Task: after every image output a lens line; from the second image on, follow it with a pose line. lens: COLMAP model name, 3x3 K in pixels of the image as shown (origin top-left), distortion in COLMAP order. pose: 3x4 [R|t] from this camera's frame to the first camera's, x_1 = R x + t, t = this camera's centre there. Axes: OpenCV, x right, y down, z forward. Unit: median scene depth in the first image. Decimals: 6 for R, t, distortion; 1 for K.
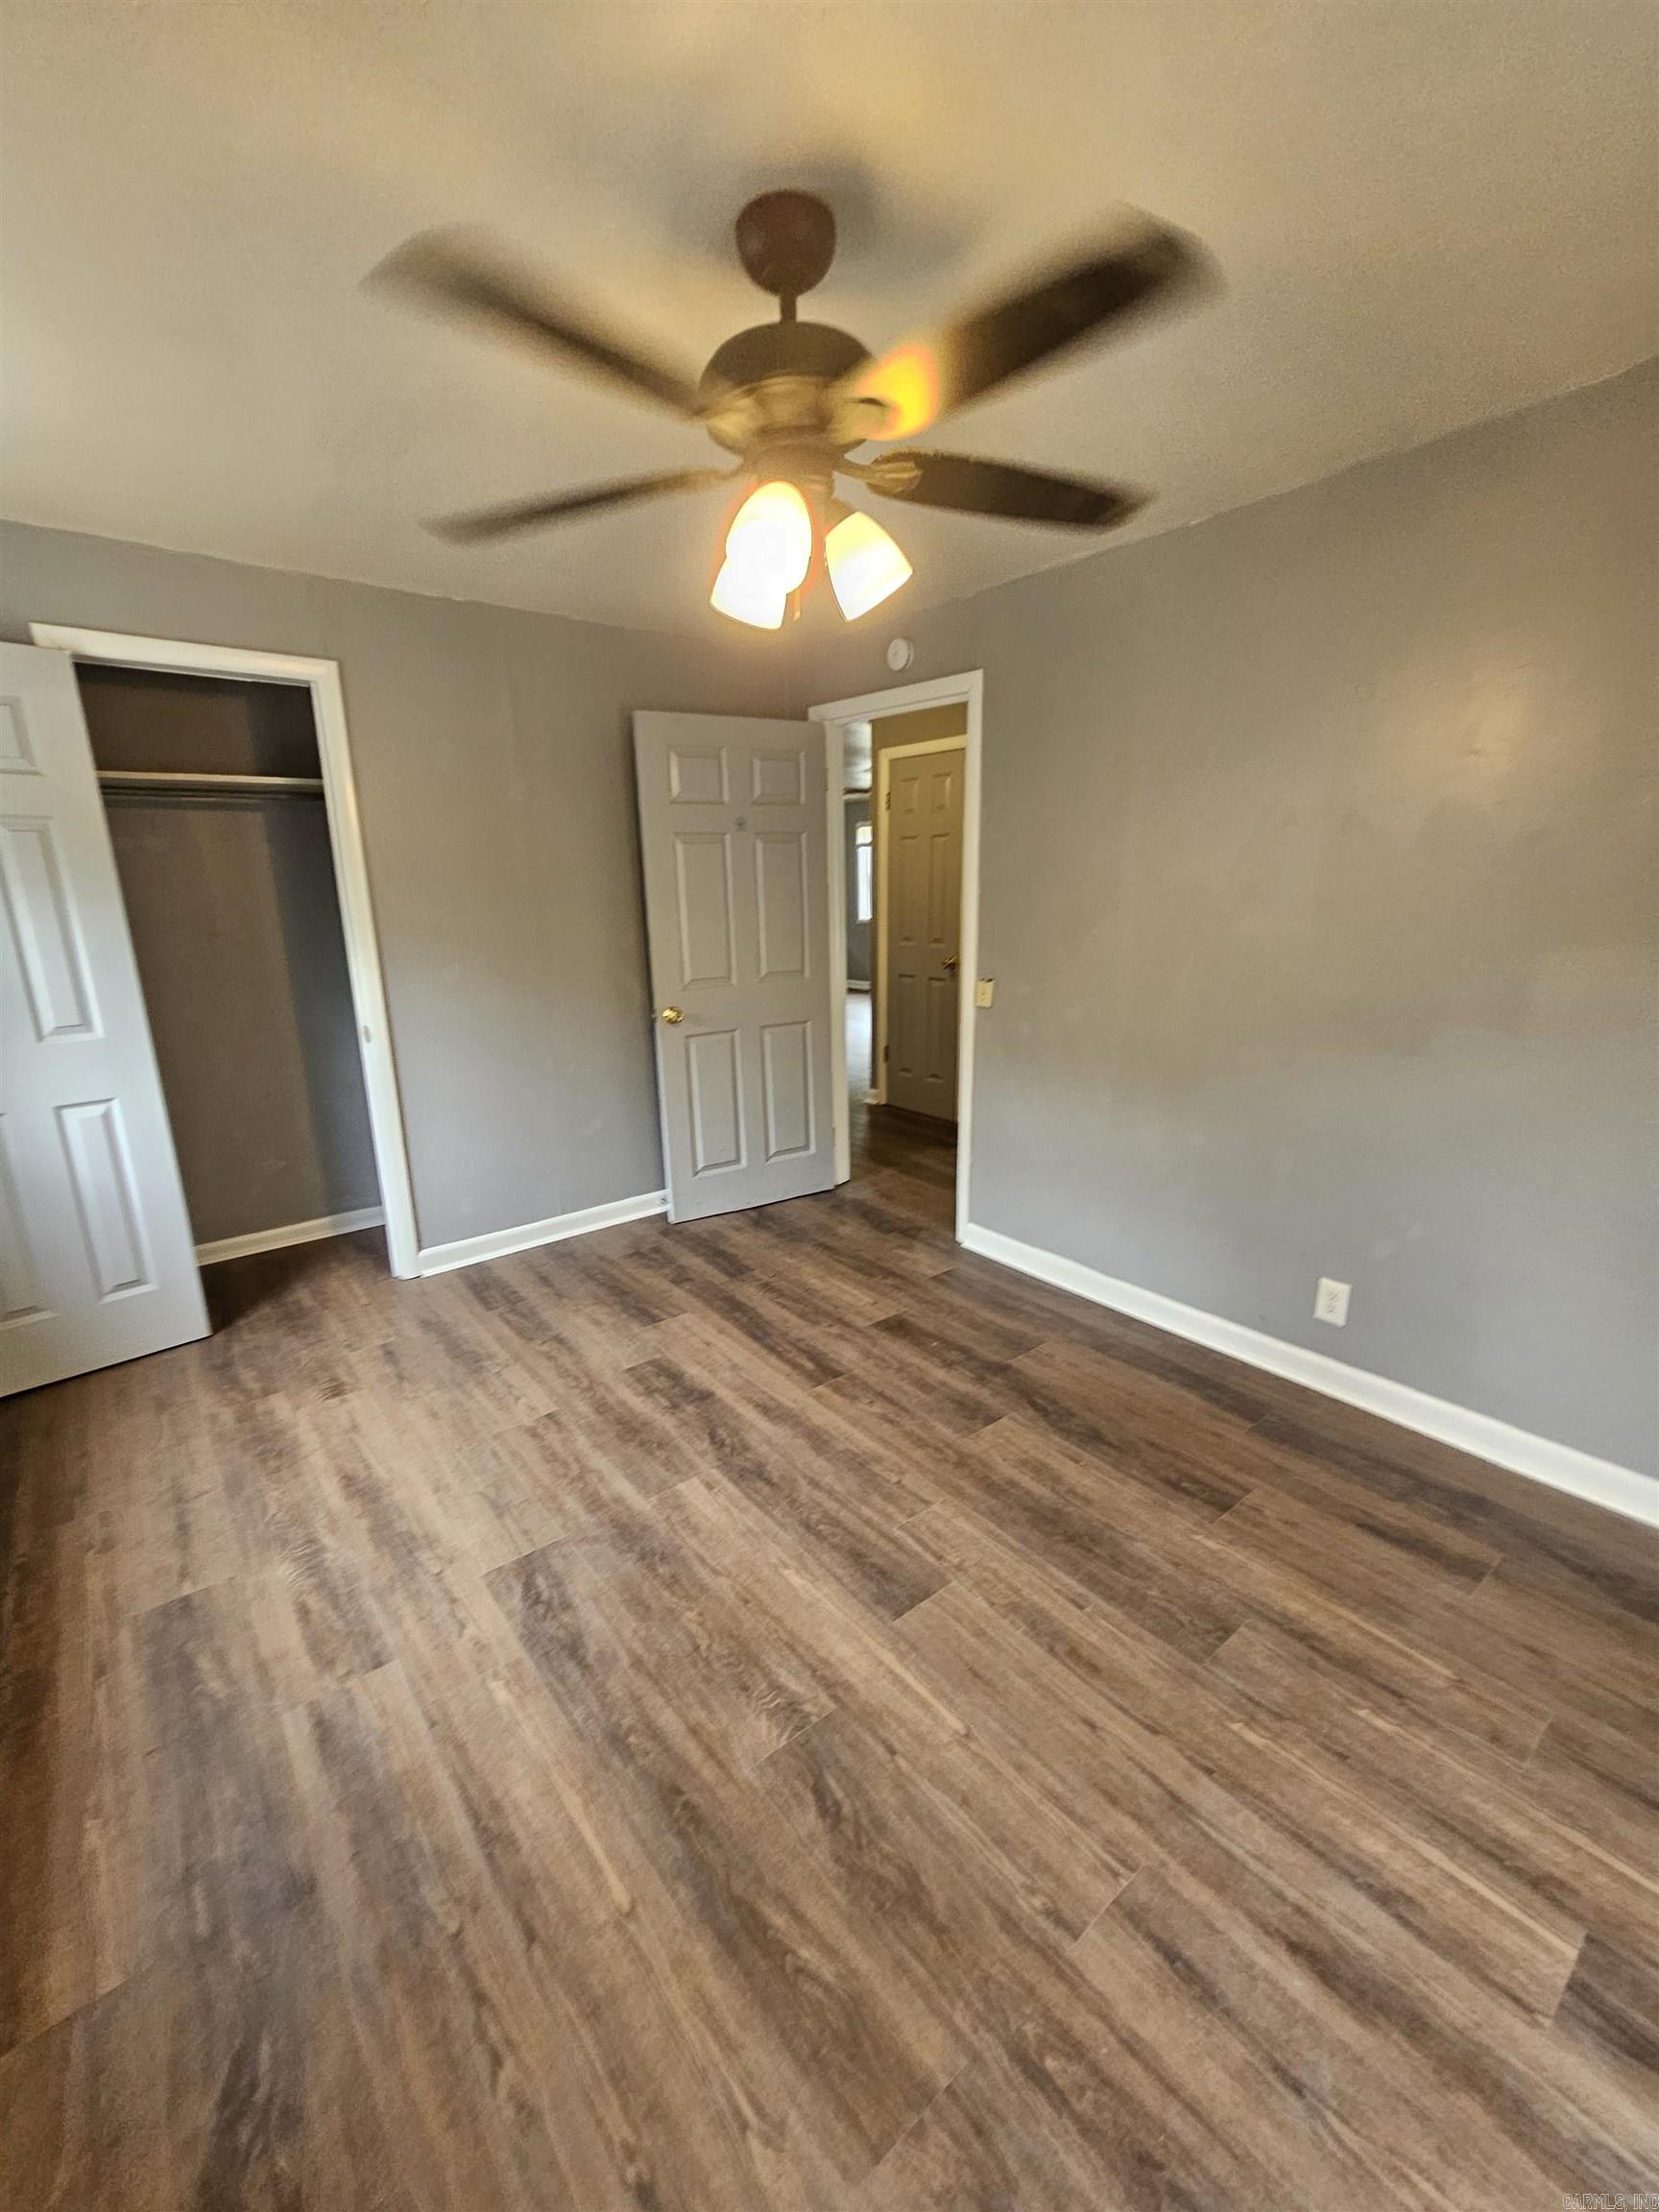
lens RADIAL K [[908.2, 0, 828.1], [0, 908.2, 1103.5], [0, 0, 1]] dist [-0.000814, -0.000519]
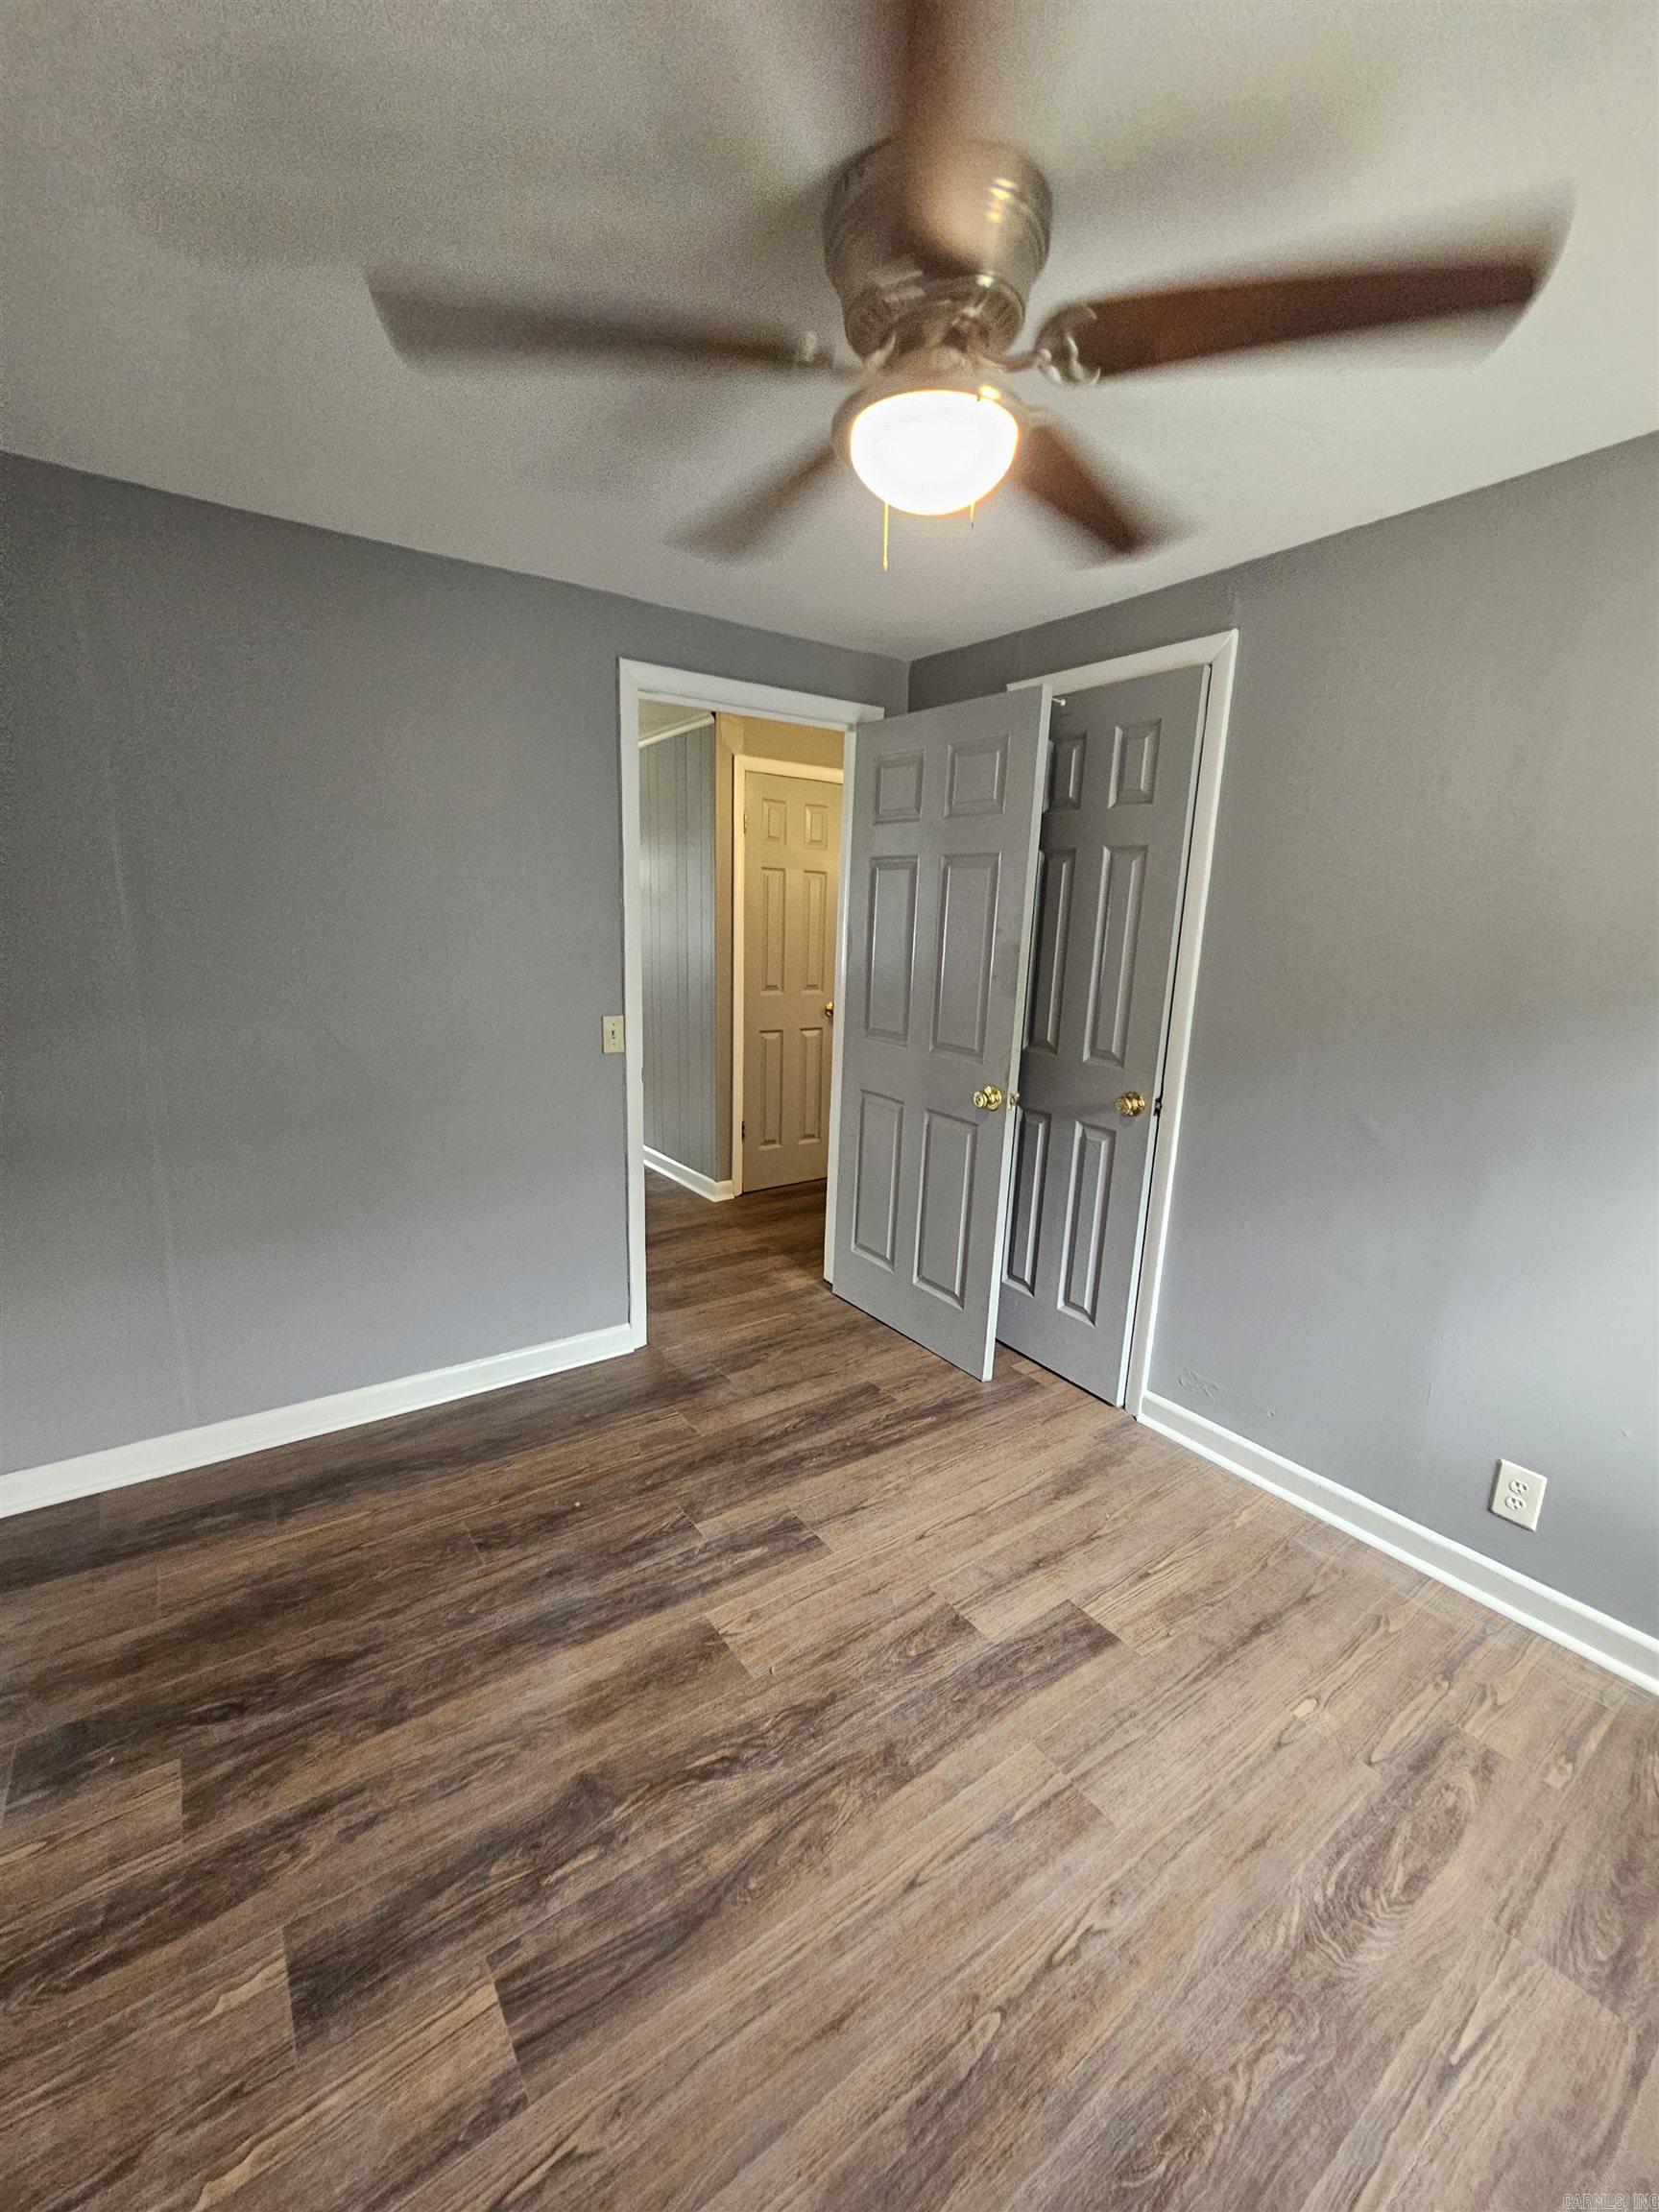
lens RADIAL K [[908.2, 0, 835.6], [0, 908.2, 1110.5], [0, 0, 1]] dist [-0.000814, -0.000519]
pose [[0.066788, -0.205971, 0.976276, -0.984037], [0.201109, 0.961158, 0.189024, -0.179341], [-0.977289, 0.183713, 0.105616, 0.669627]]
